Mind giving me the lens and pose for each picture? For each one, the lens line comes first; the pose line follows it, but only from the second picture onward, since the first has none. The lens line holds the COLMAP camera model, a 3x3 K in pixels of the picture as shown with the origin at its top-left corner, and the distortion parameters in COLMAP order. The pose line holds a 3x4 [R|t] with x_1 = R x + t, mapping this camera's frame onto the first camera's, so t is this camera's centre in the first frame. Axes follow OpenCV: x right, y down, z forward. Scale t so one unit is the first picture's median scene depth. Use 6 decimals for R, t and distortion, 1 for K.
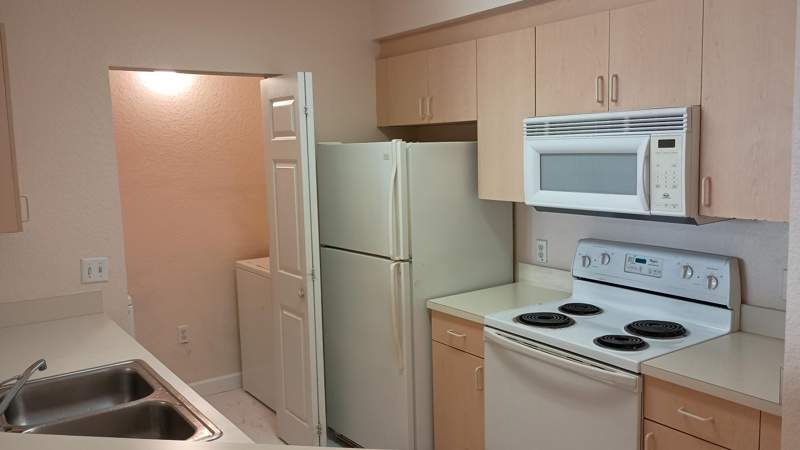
lens RADIAL K [[679.7, 0, 400.0], [0, 679.7, 225.0], [0, 0, 1]] dist [0.003202, 0.004653]
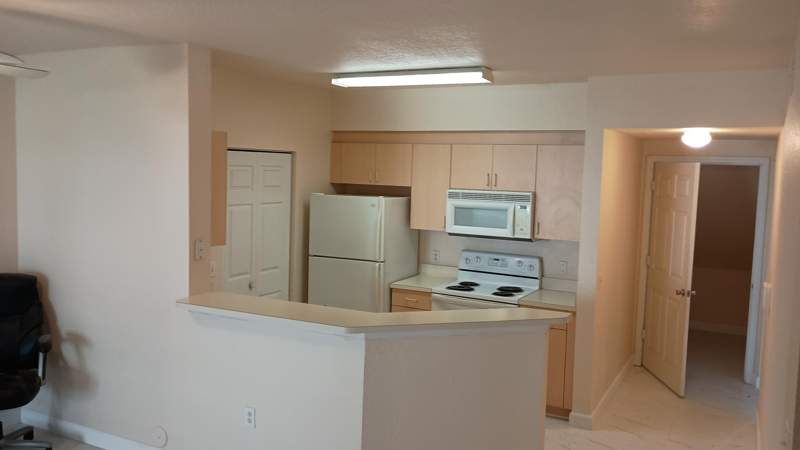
lens RADIAL K [[679.7, 0, 400.0], [0, 679.7, 225.0], [0, 0, 1]] dist [0.003202, 0.004653]
pose [[0.895421, 0.011446, 0.445074, -0.845789], [0.002361, 0.999533, -0.030456, 0.009354], [-0.445215, 0.028322, 0.894976, -0.744055]]
